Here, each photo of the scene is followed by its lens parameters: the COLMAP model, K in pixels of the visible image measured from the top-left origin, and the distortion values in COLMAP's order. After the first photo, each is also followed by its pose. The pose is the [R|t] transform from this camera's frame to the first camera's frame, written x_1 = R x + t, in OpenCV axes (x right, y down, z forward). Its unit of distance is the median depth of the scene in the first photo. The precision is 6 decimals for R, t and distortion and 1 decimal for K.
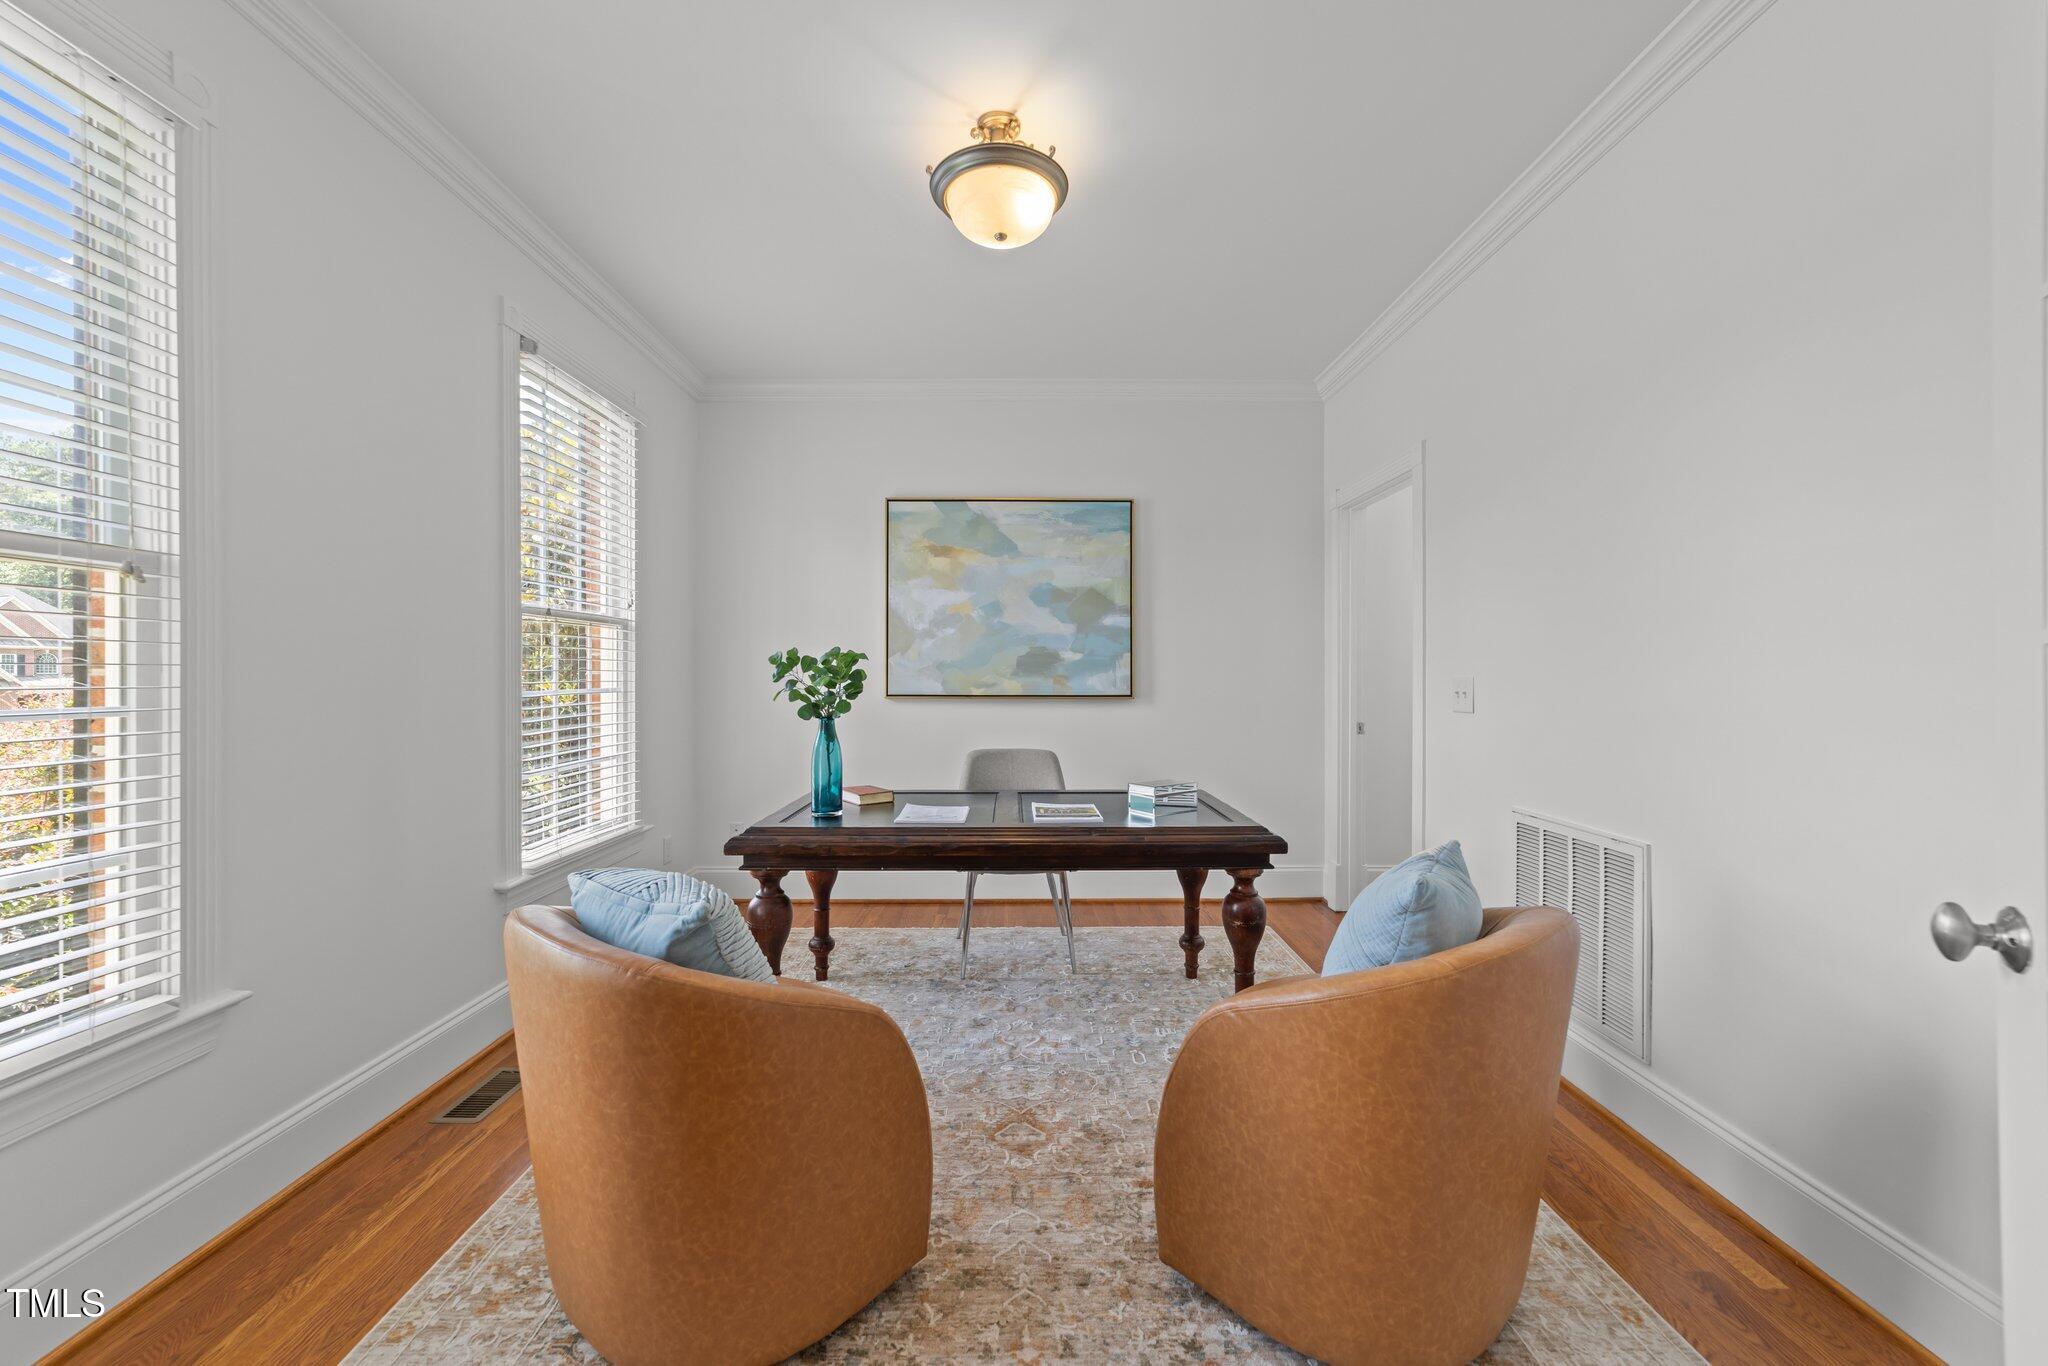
lens RADIAL K [[783.6, 0, 1030.2], [0, 783.6, 674.2], [0, 0, 1]] dist [-0.001610, -0.000012]
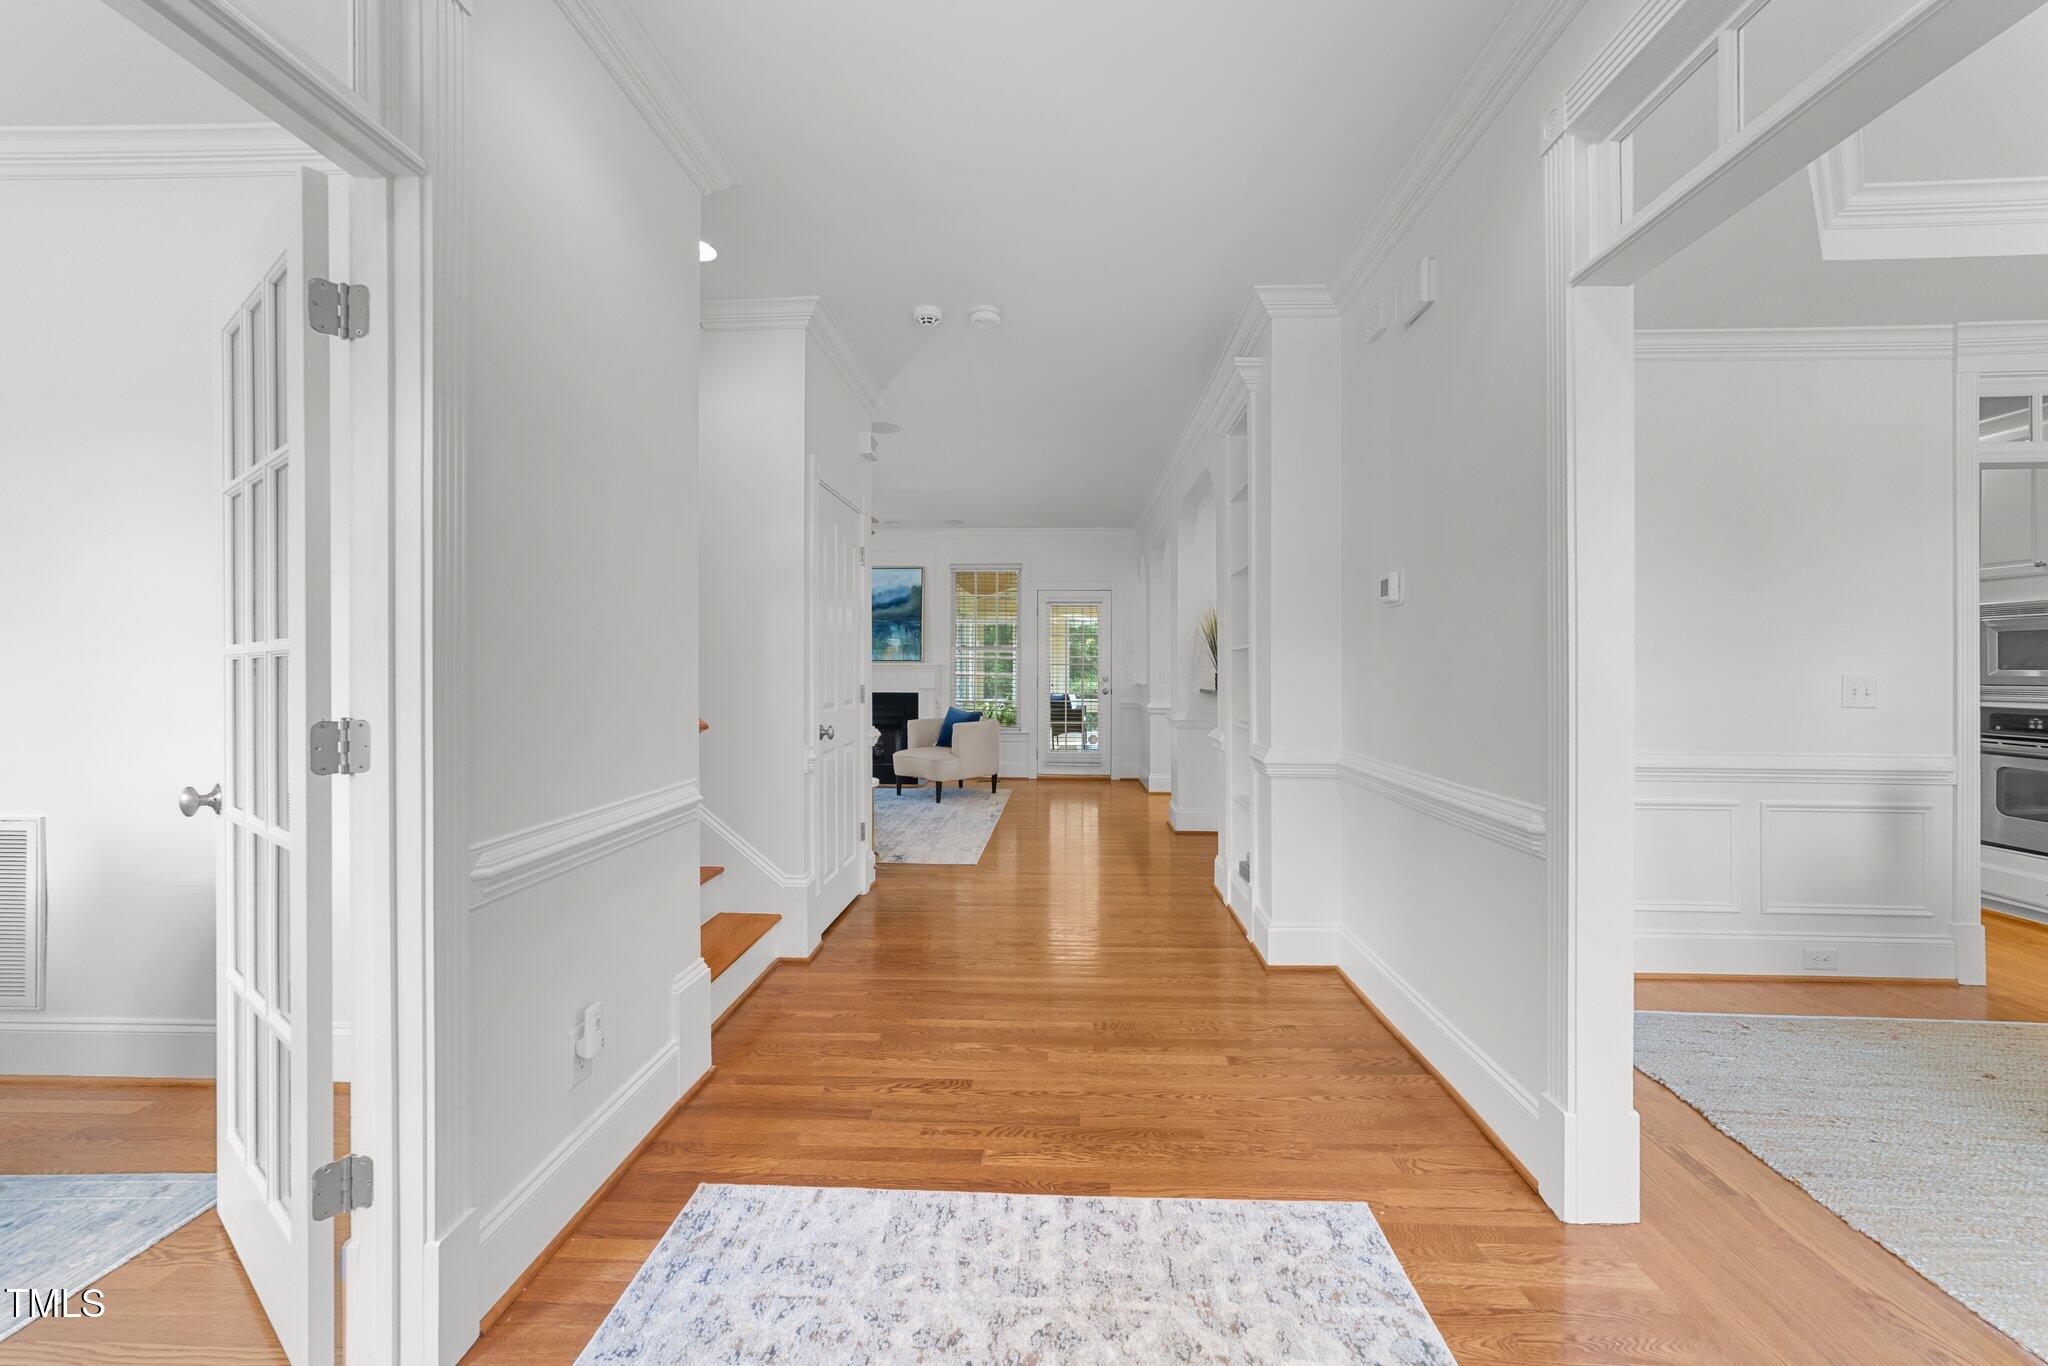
lens RADIAL K [[778.8, 0, 1024.0], [0, 778.8, 683.0], [0, 0, 1]] dist [-0.019683, 0.008294]
pose [[0.059590, -0.001350, 0.998222, -0.593105], [-0.005887, 0.999981, 0.001704, 0.020924], [-0.998206, -0.005978, 0.059581, -1.168536]]
